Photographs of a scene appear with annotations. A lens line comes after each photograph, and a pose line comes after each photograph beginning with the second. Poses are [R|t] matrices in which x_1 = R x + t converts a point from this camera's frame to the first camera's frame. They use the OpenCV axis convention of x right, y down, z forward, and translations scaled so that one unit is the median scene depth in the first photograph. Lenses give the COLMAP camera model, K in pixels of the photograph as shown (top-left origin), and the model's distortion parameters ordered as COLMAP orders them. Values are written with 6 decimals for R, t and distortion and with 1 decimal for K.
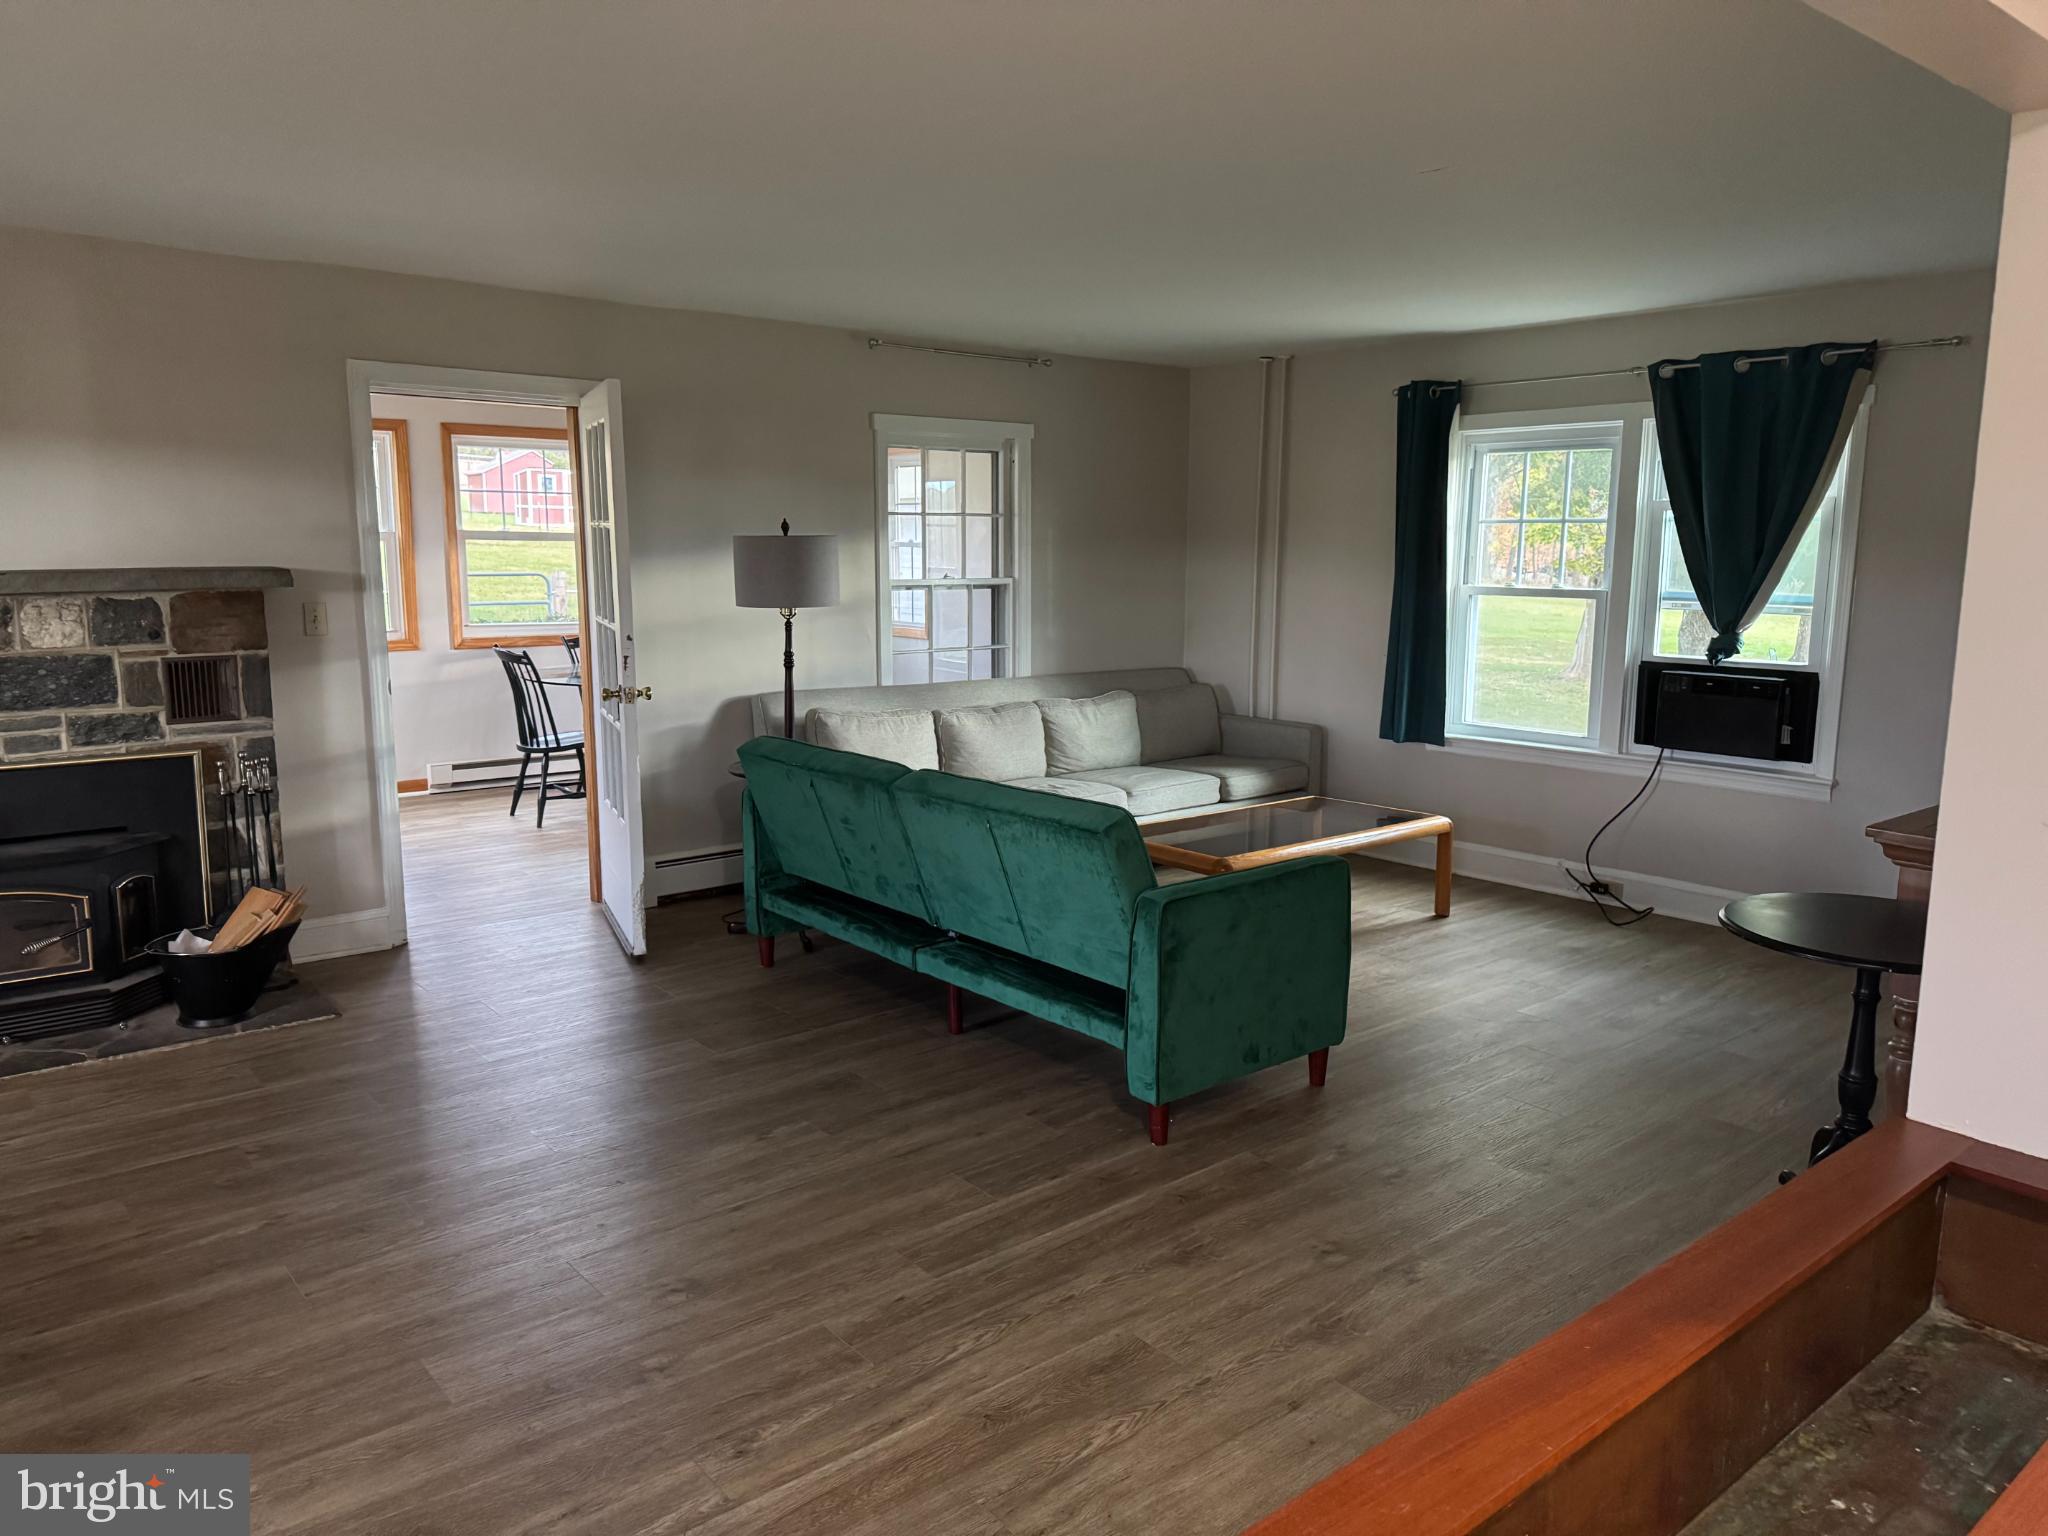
lens RADIAL K [[1441.2, 0, 1021.4], [0, 1441.2, 769.5], [0, 0, 1]] dist [0.028070, -0.017280]
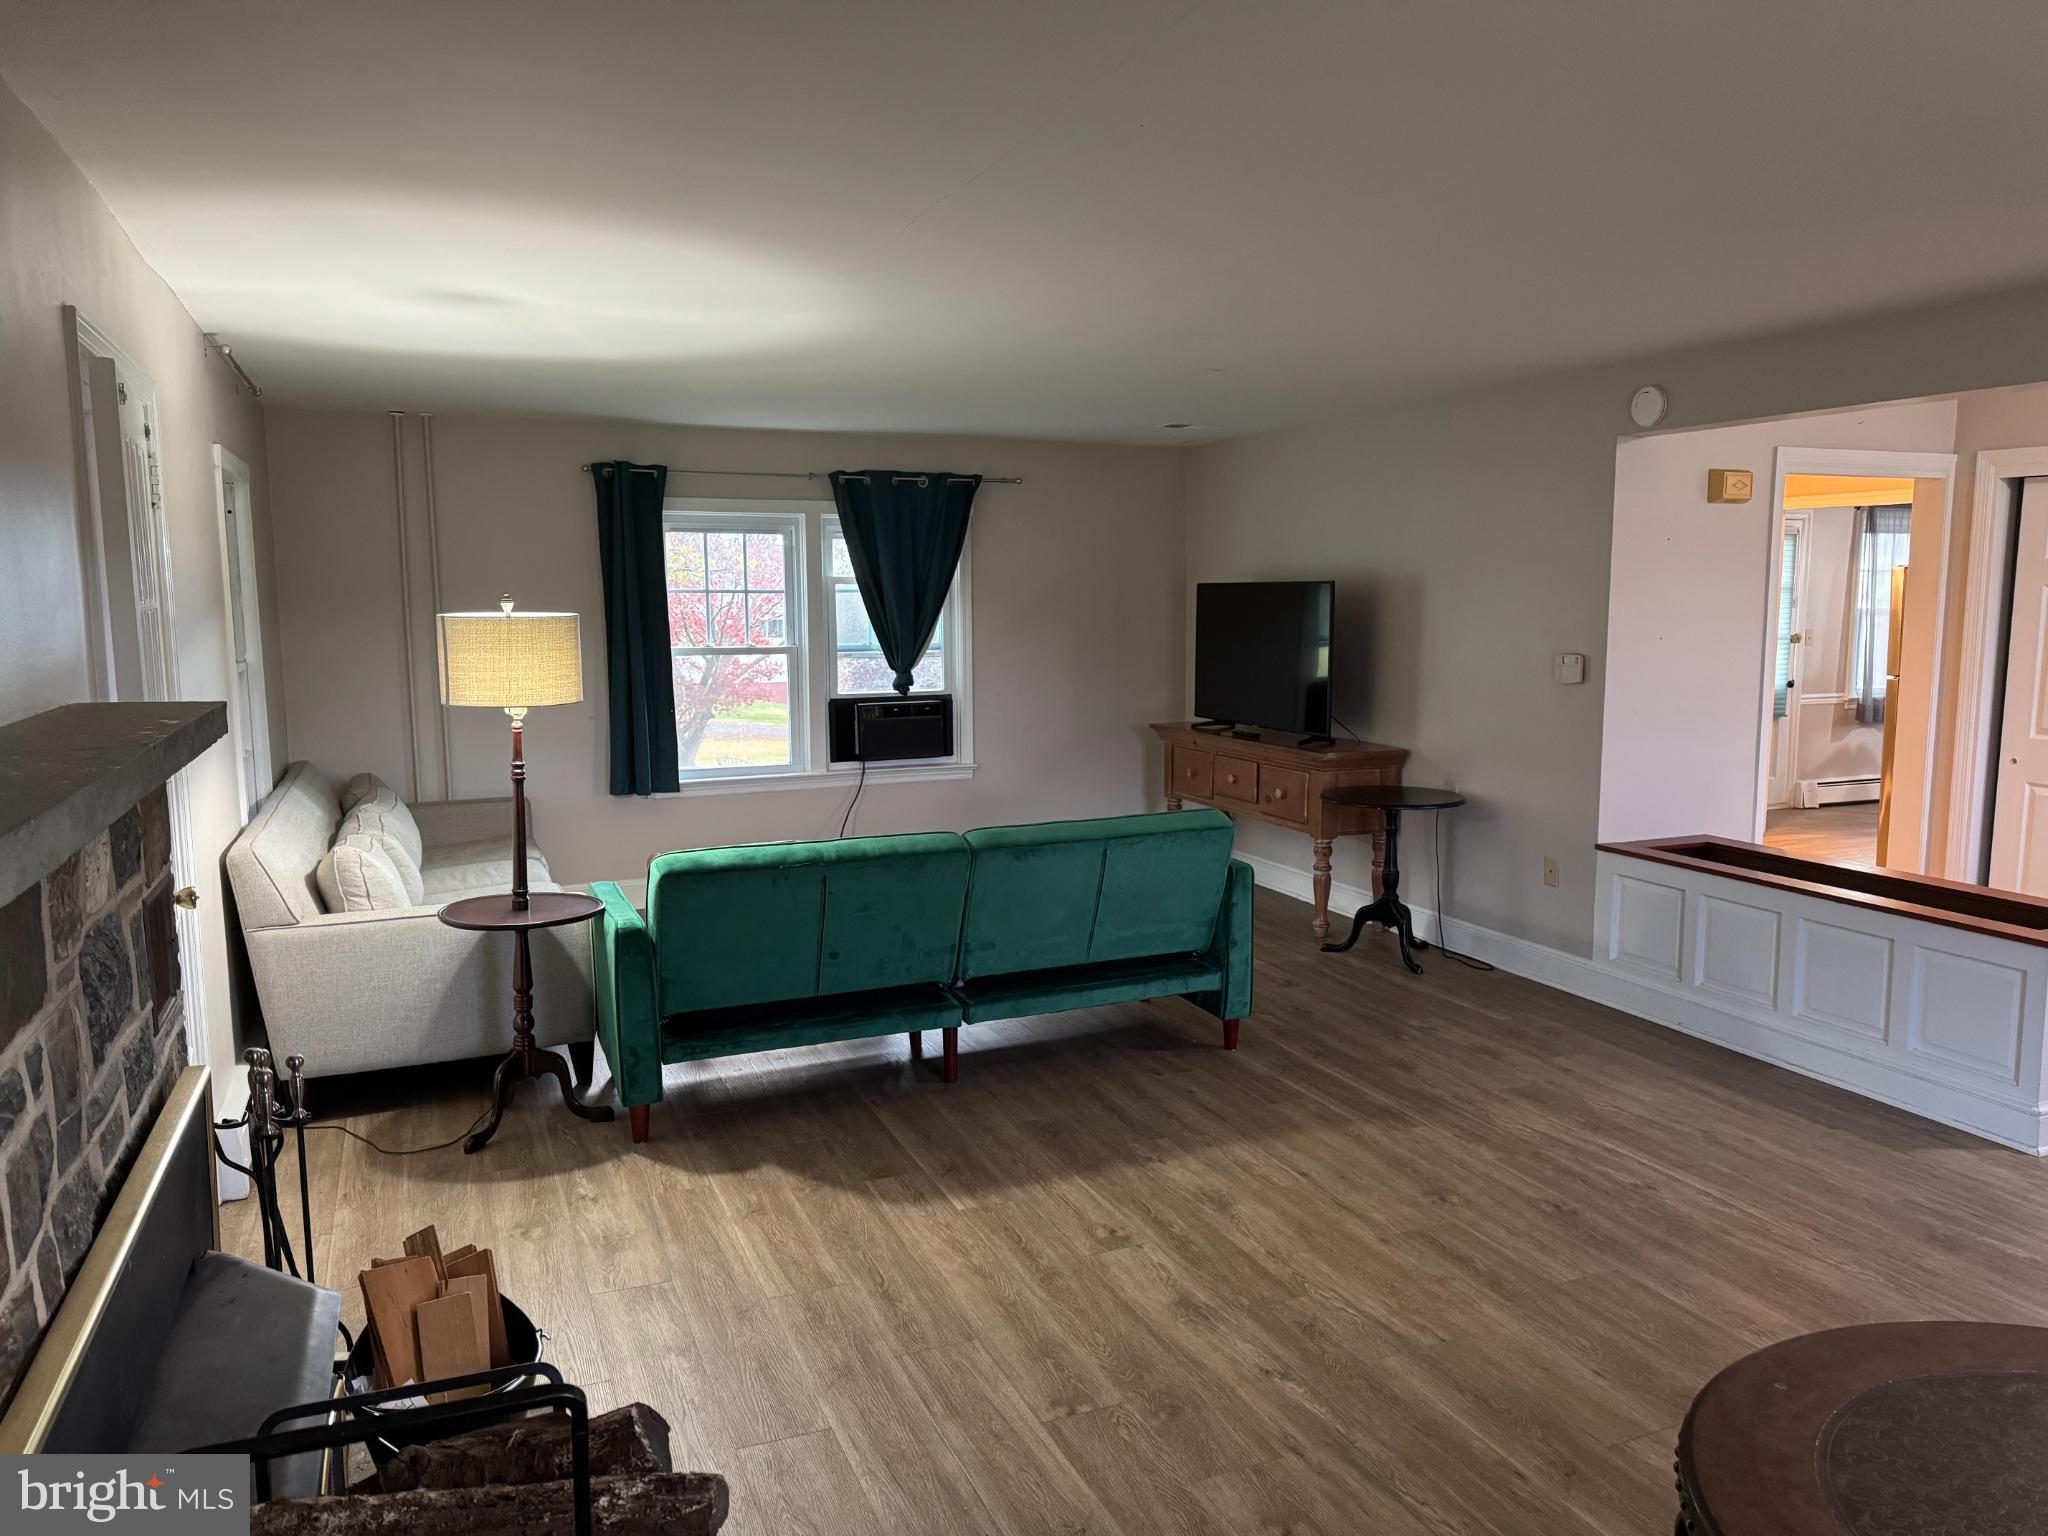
lens RADIAL K [[1441.2, 0, 1016.9], [0, 1441.2, 772.9], [0, 0, 1]] dist [0.028070, -0.017280]
pose [[0.292754, -0.126003, 0.947849, -0.964706], [0.159461, 0.983831, 0.081535, -0.112326], [-0.942798, 0.127275, 0.308113, 0.579855]]
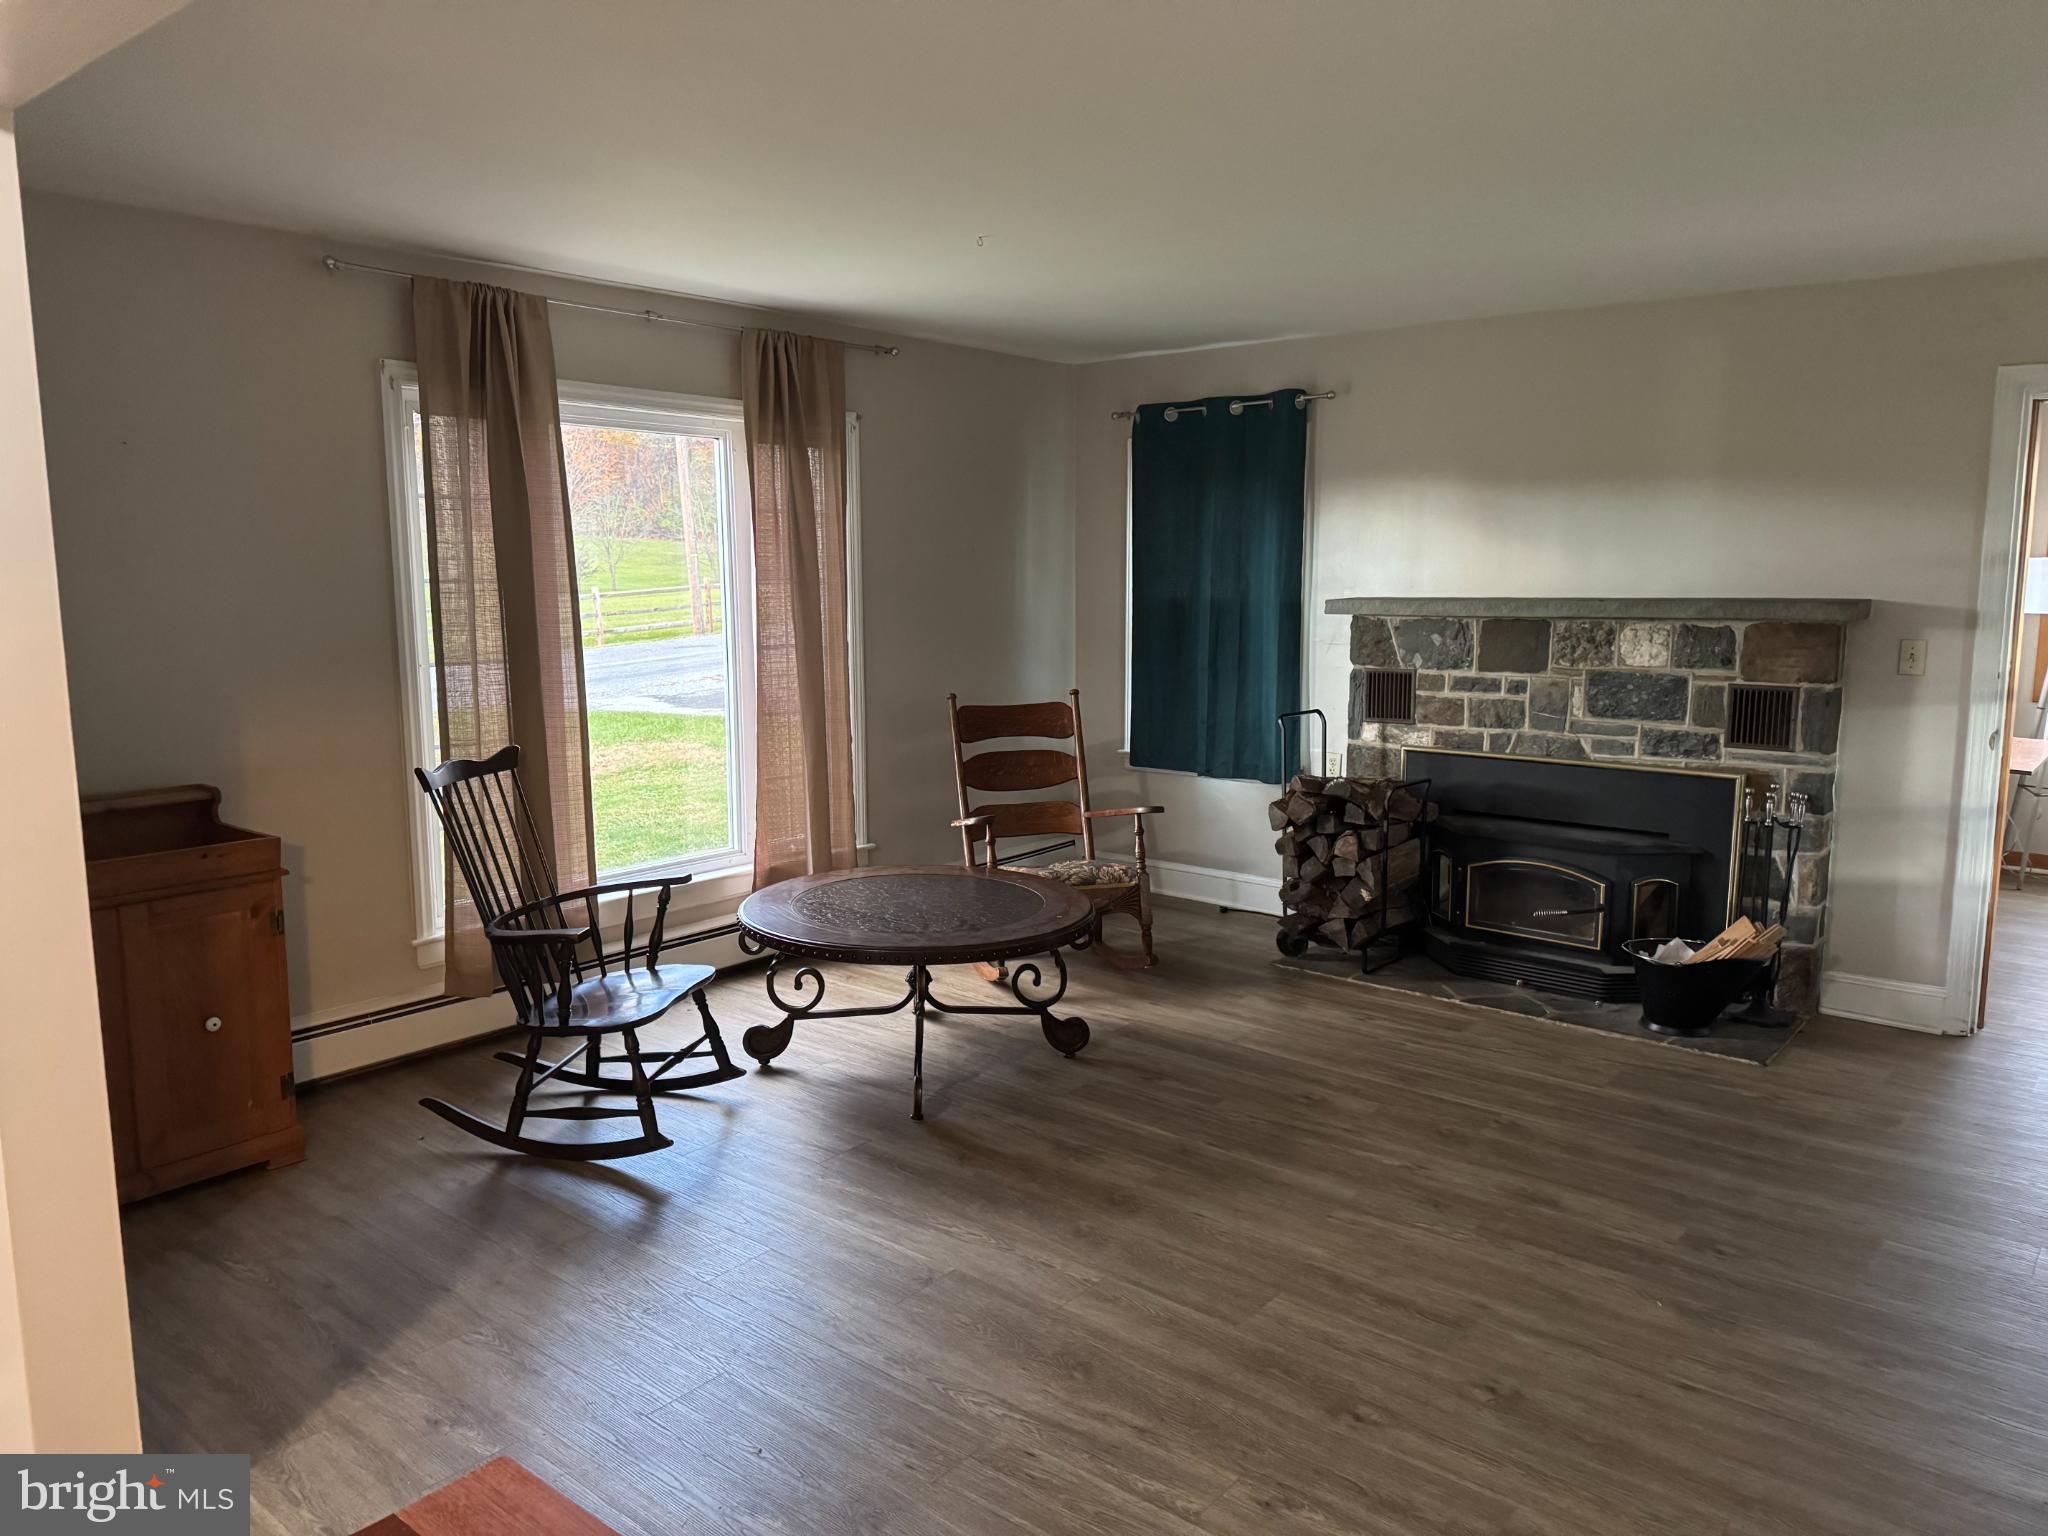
lens RADIAL K [[1441.2, 0, 1022.8], [0, 1441.2, 761.0], [0, 0, 1]] dist [0.028070, -0.017280]
pose [[0.188996, 0.127817, -0.973624, 0.343568], [-0.156739, 0.982708, 0.098584, -0.045622], [0.969388, 0.133972, 0.205762, 0.301489]]
